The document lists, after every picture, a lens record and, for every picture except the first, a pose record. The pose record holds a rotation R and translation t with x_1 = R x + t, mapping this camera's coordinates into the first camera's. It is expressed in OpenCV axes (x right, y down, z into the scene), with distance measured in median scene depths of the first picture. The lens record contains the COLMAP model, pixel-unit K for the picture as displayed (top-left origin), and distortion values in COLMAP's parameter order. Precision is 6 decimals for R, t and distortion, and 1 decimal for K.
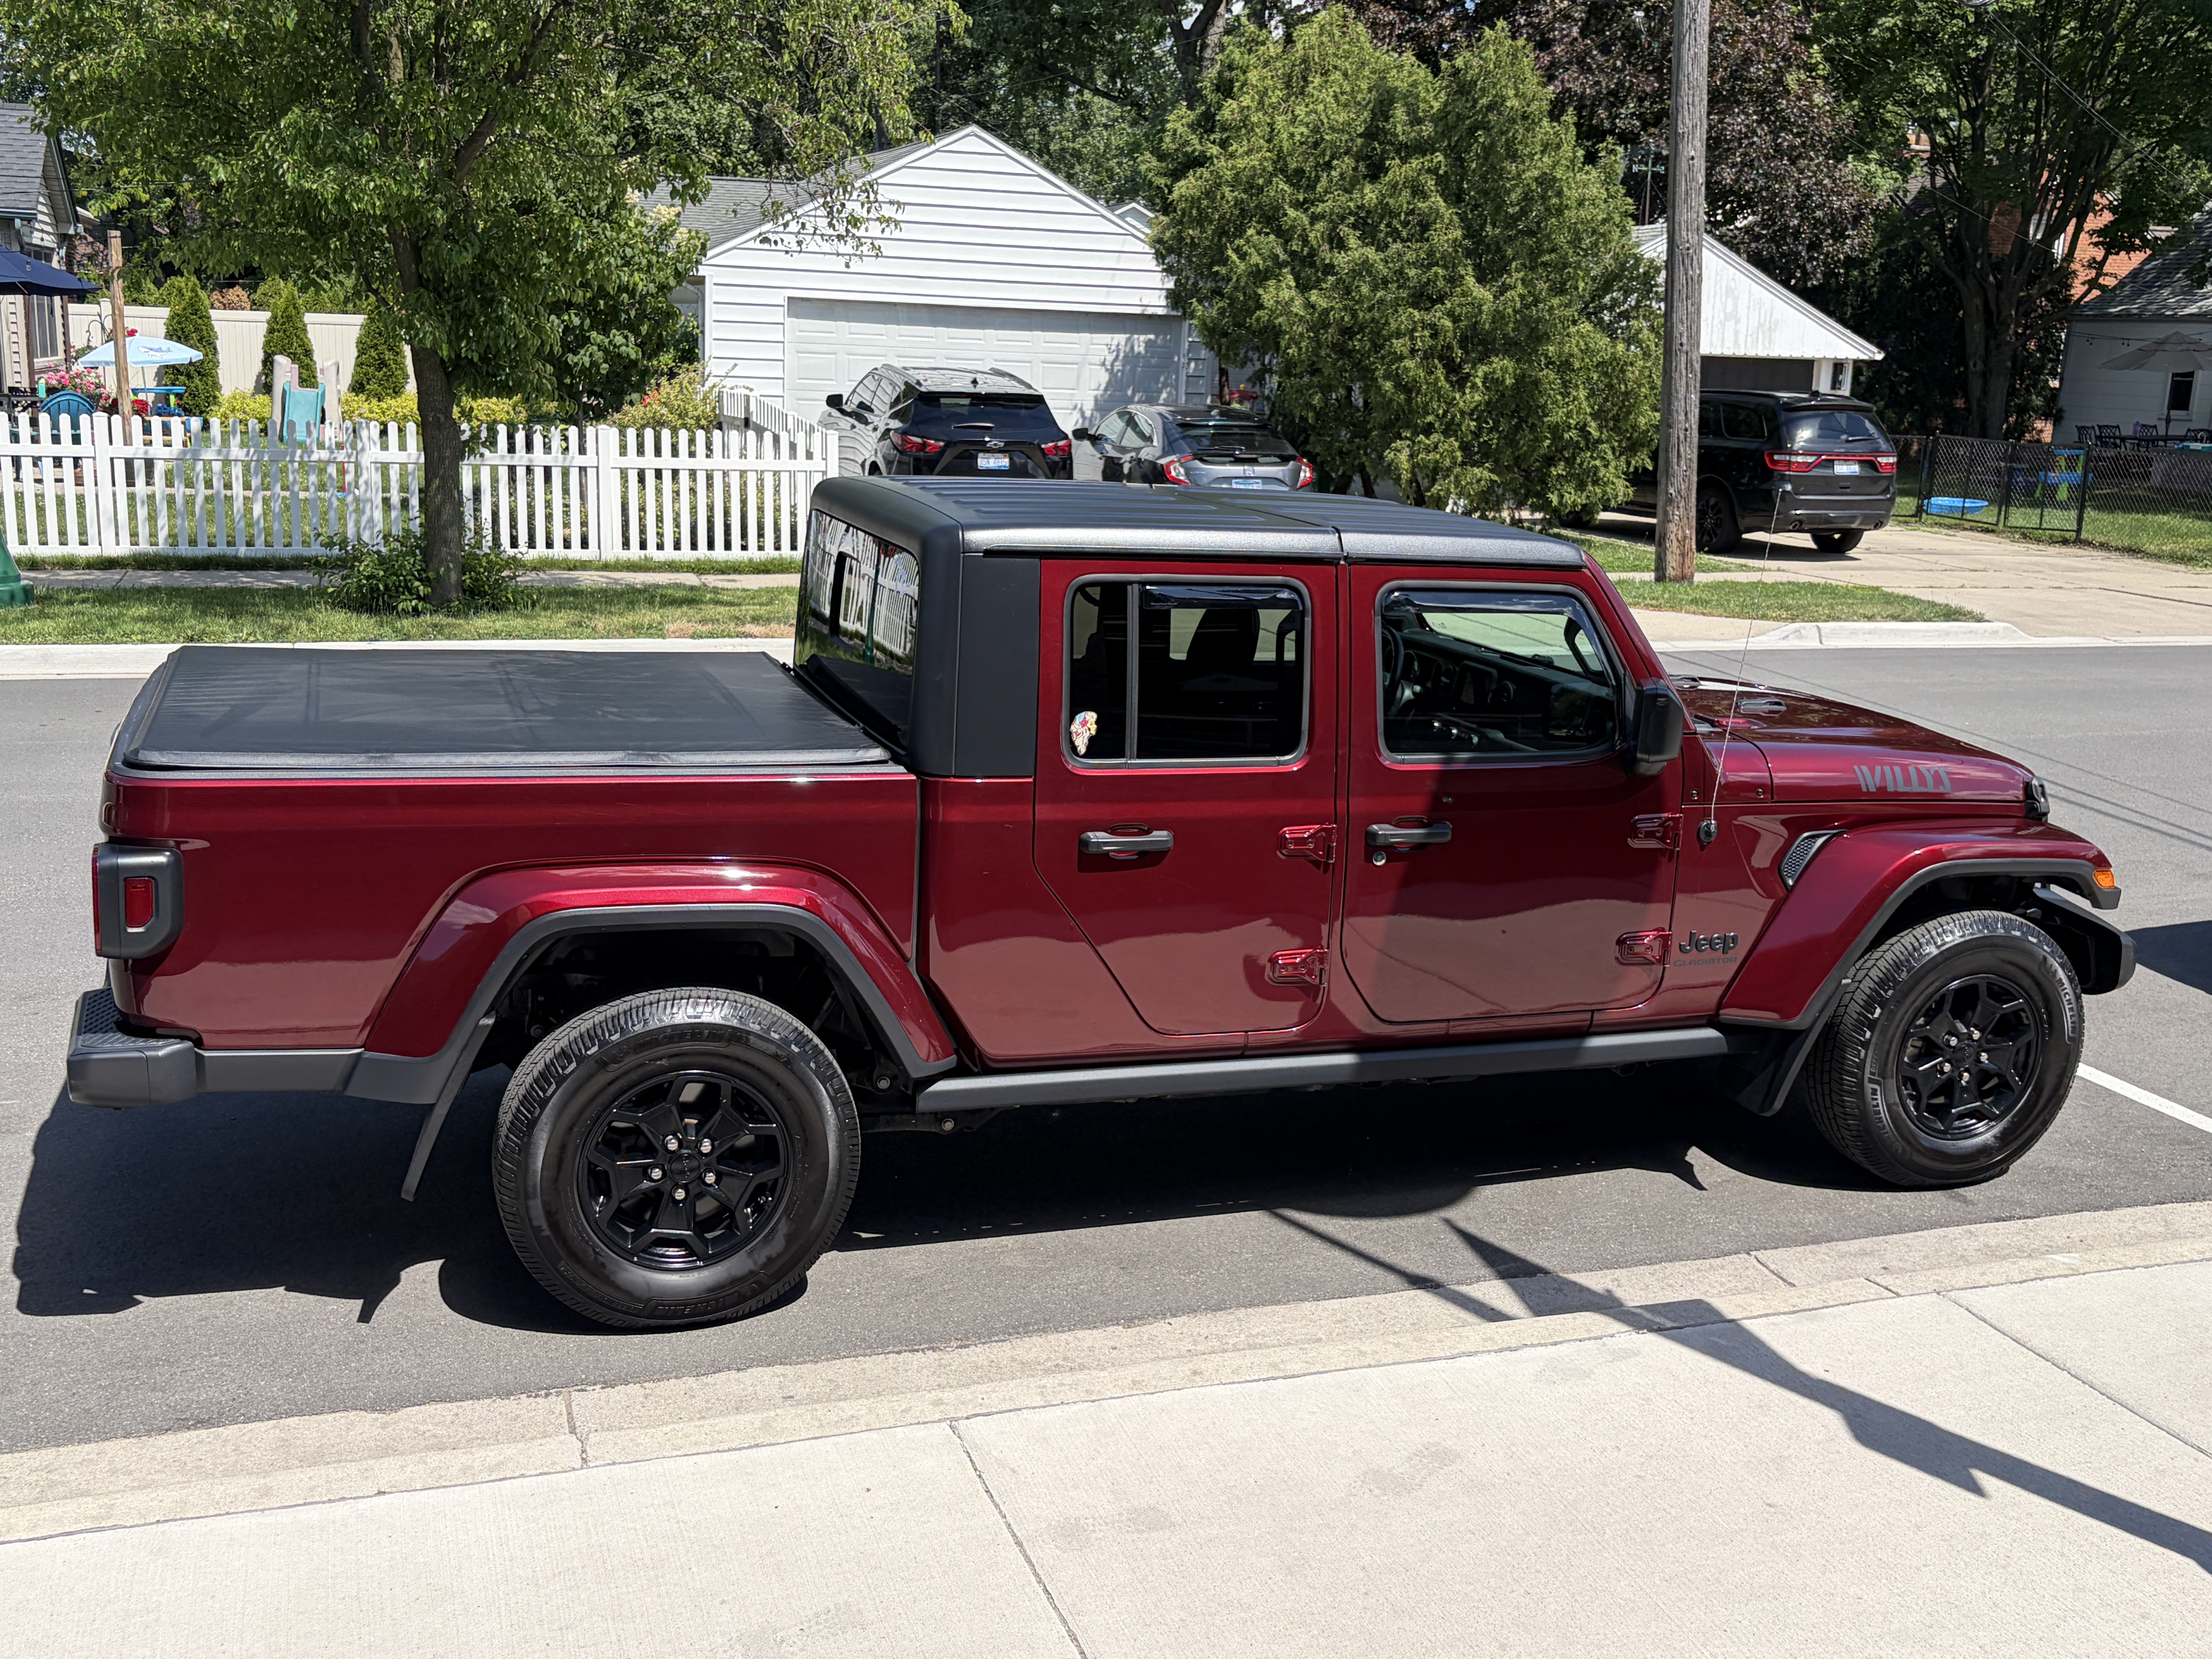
lens RADIAL K [[2213.1, 0, 1028.8], [0, 2213.1, 824.1], [0, 0, 1]] dist [0.082275, -0.133149]
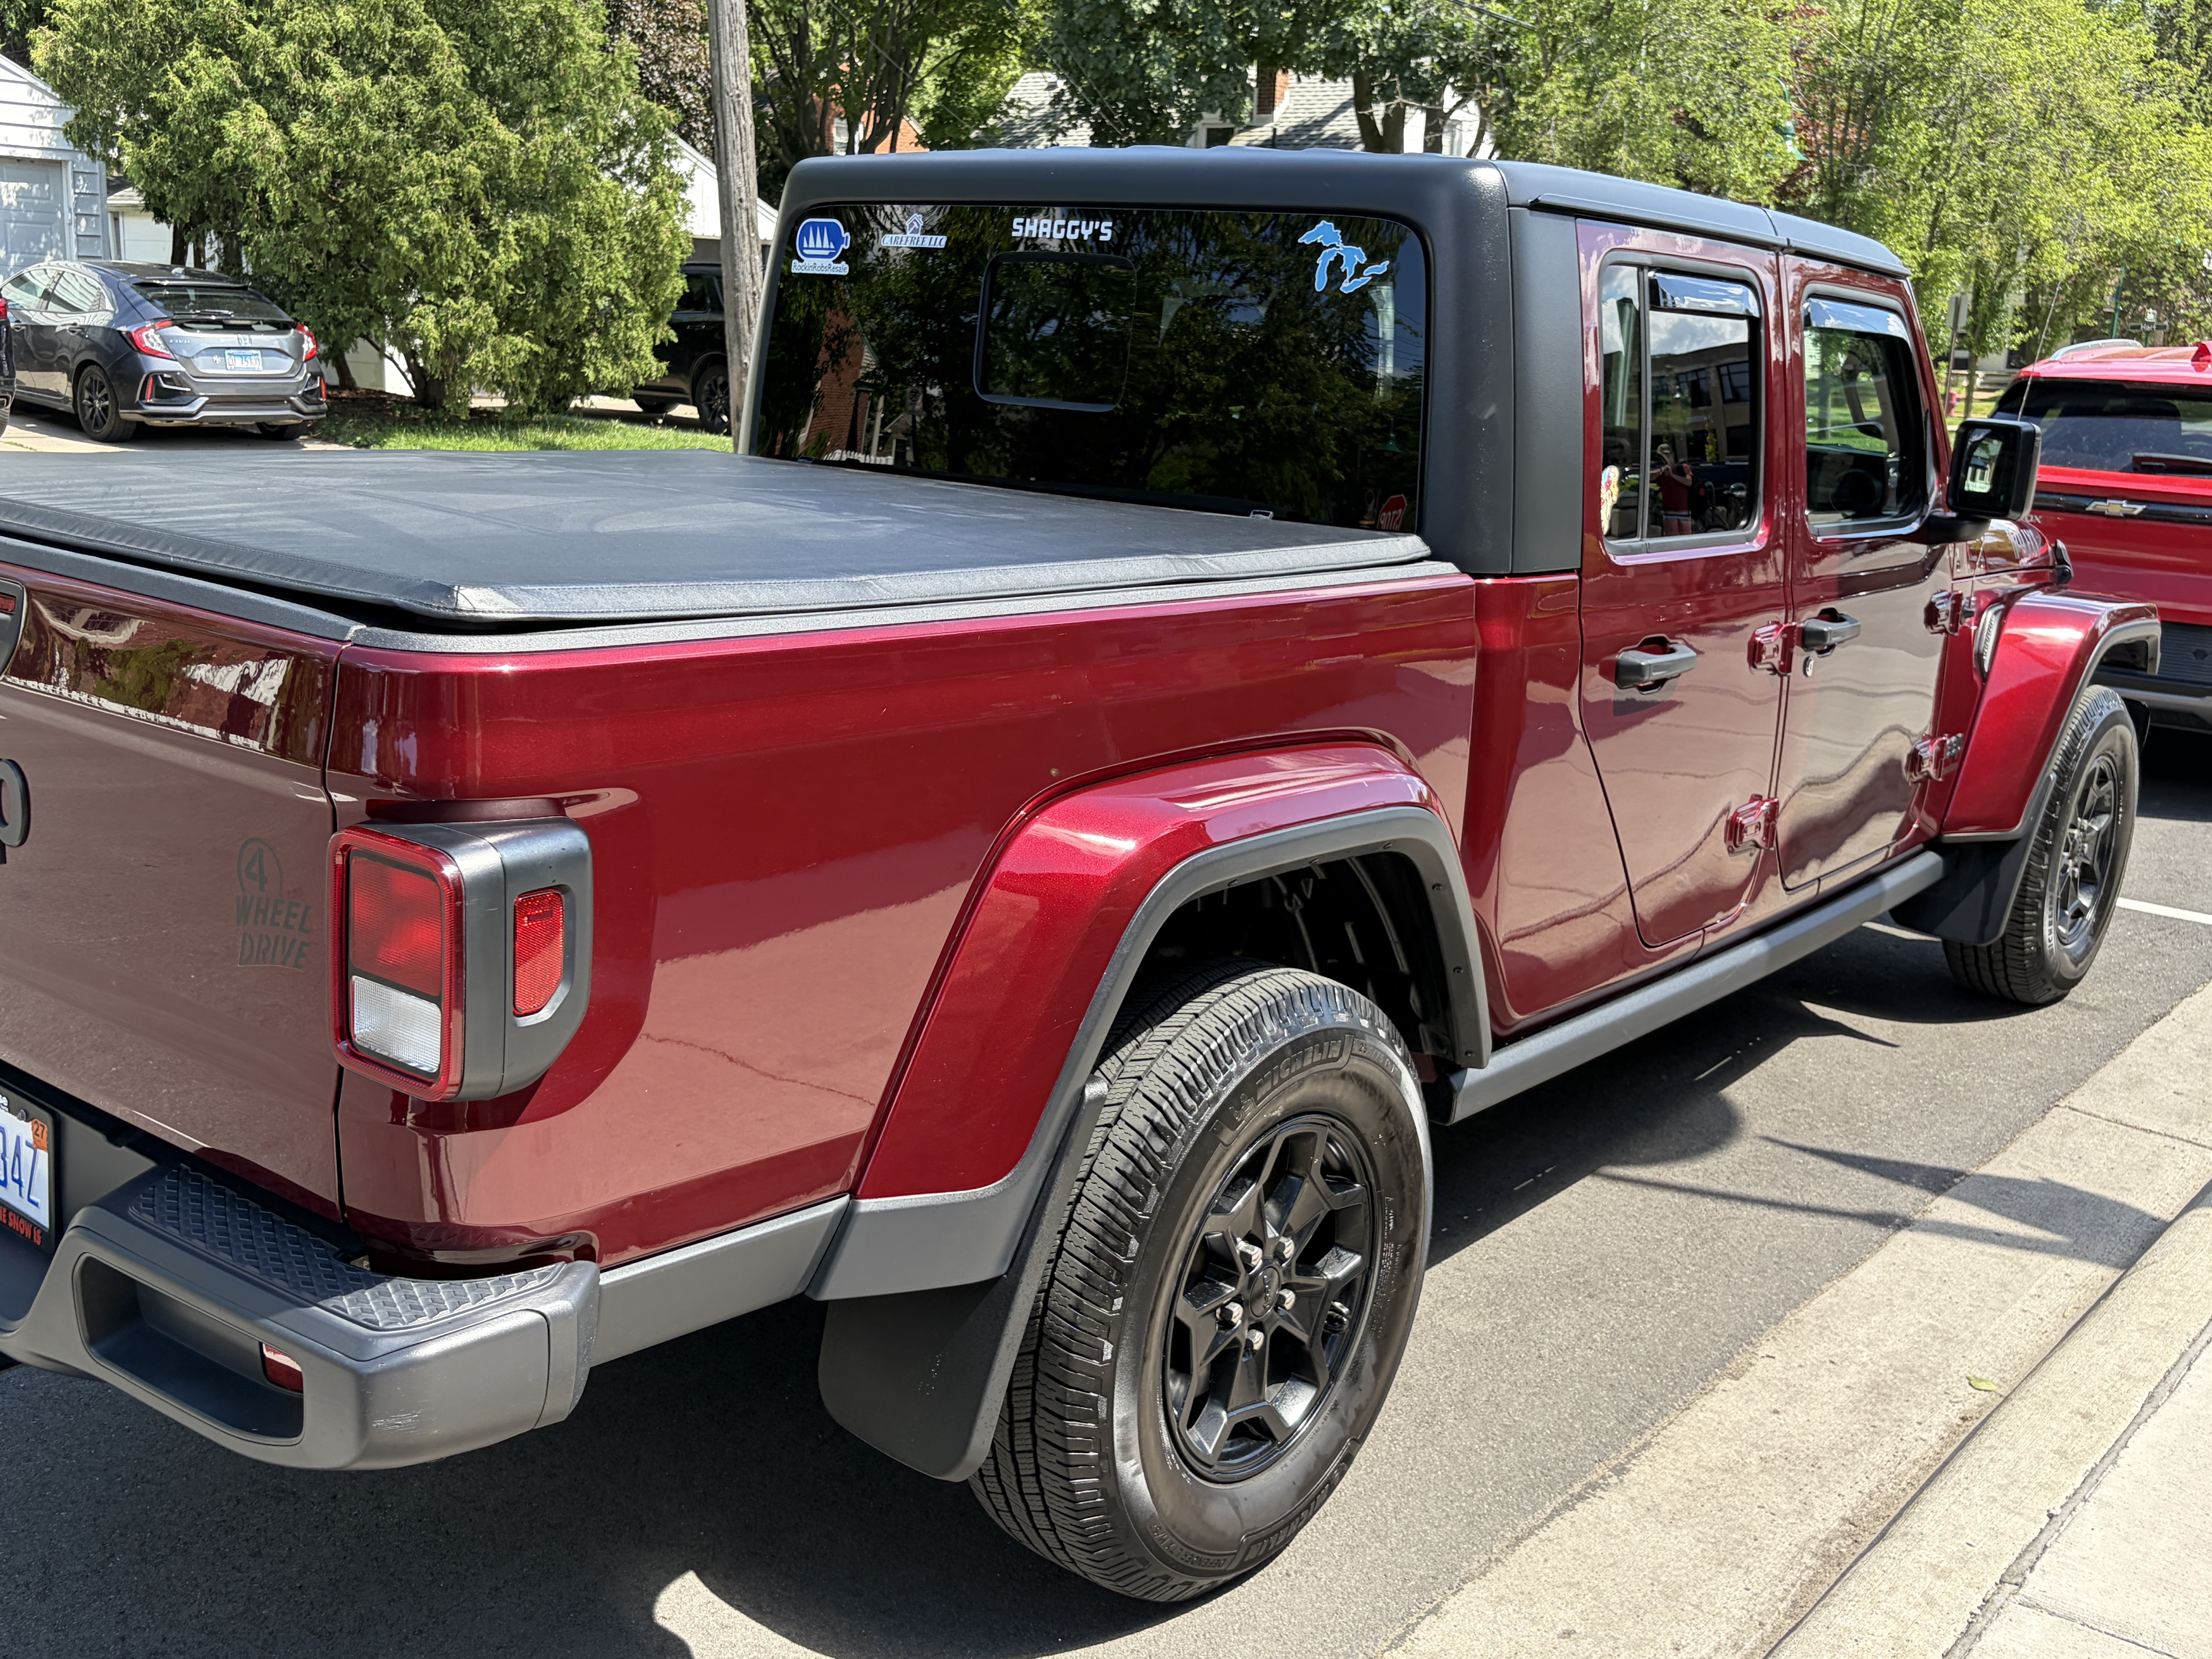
lens RADIAL K [[2213.1, 0, 1028.8], [0, 2213.1, 824.1], [0, 0, 1]] dist [0.082275, -0.133149]
pose [[0.840523, -0.117179, 0.528952, -0.119796], [0.099714, 0.993110, 0.061554, -0.001032], [-0.532520, 0.001006, 0.846417, 0.135175]]
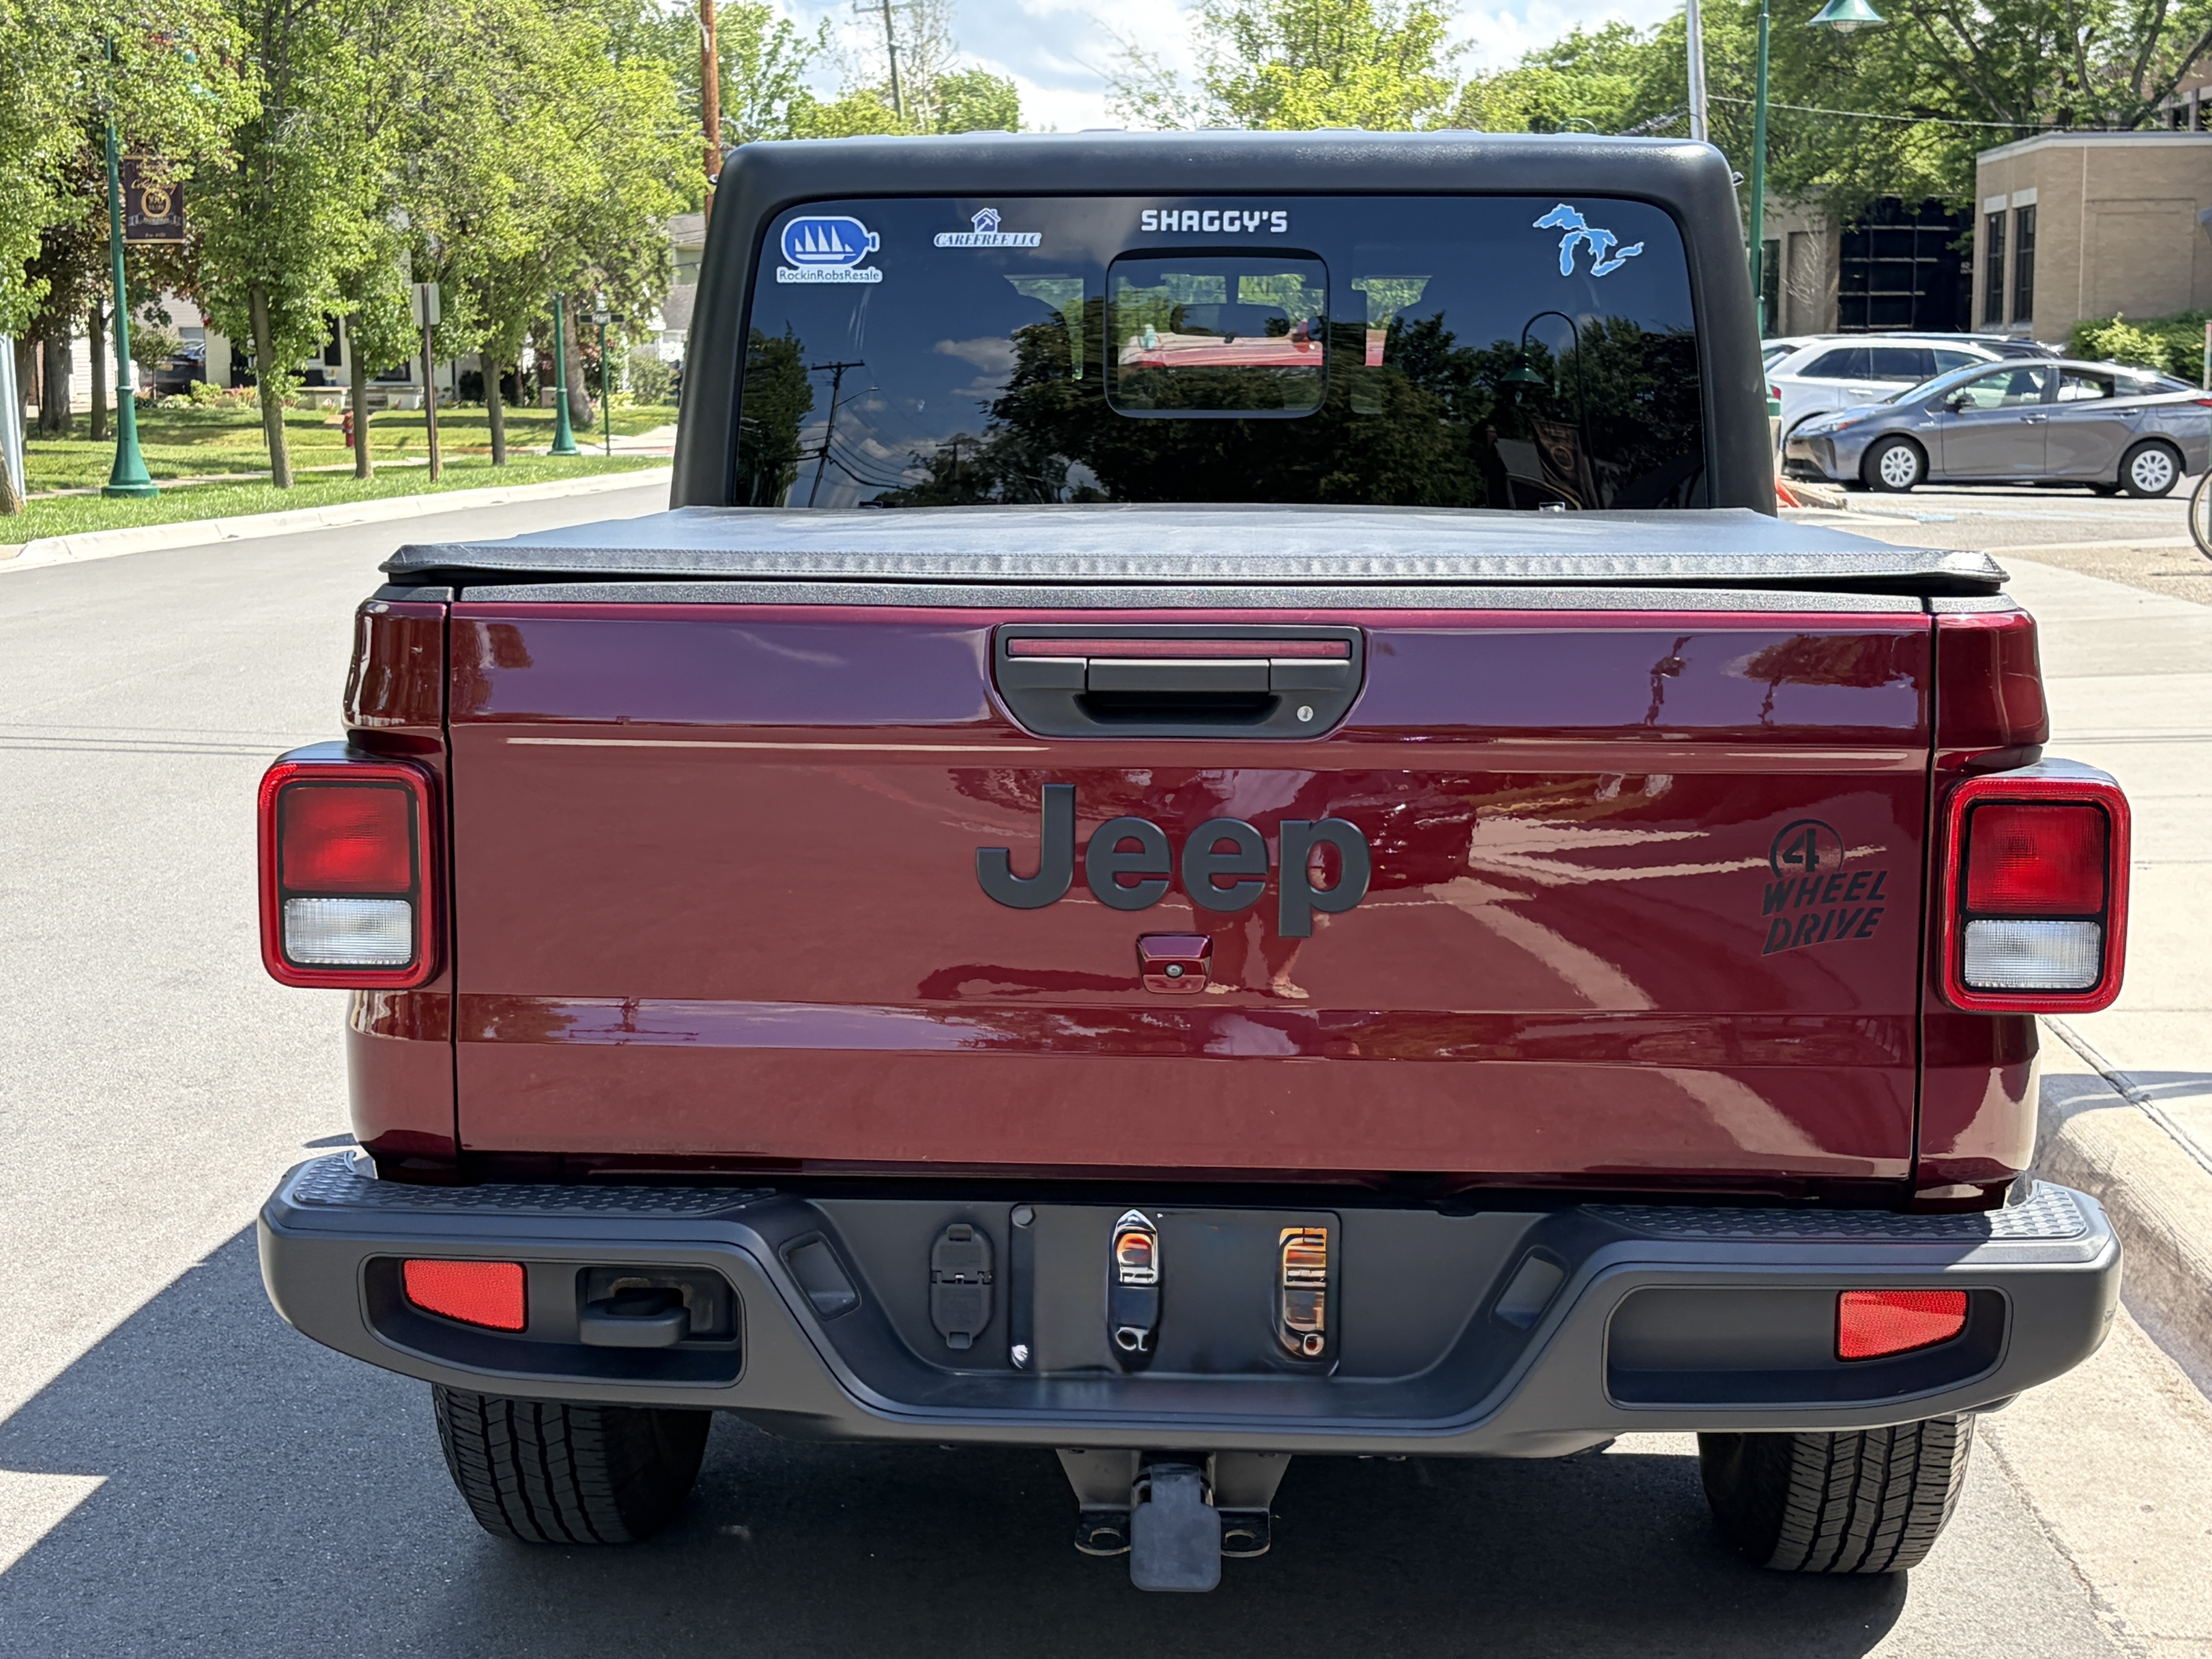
lens RADIAL K [[3259.0, 0, 1106.0], [0, 3259.0, 829.5], [0, 0, 1]] dist [0.118835, 0.010031]
pose [[0.373490, -0.167801, 0.912331, -0.700123], [0.217312, 0.971962, 0.089806, -0.078369], [-0.901821, 0.164719, 0.399484, 0.463311]]
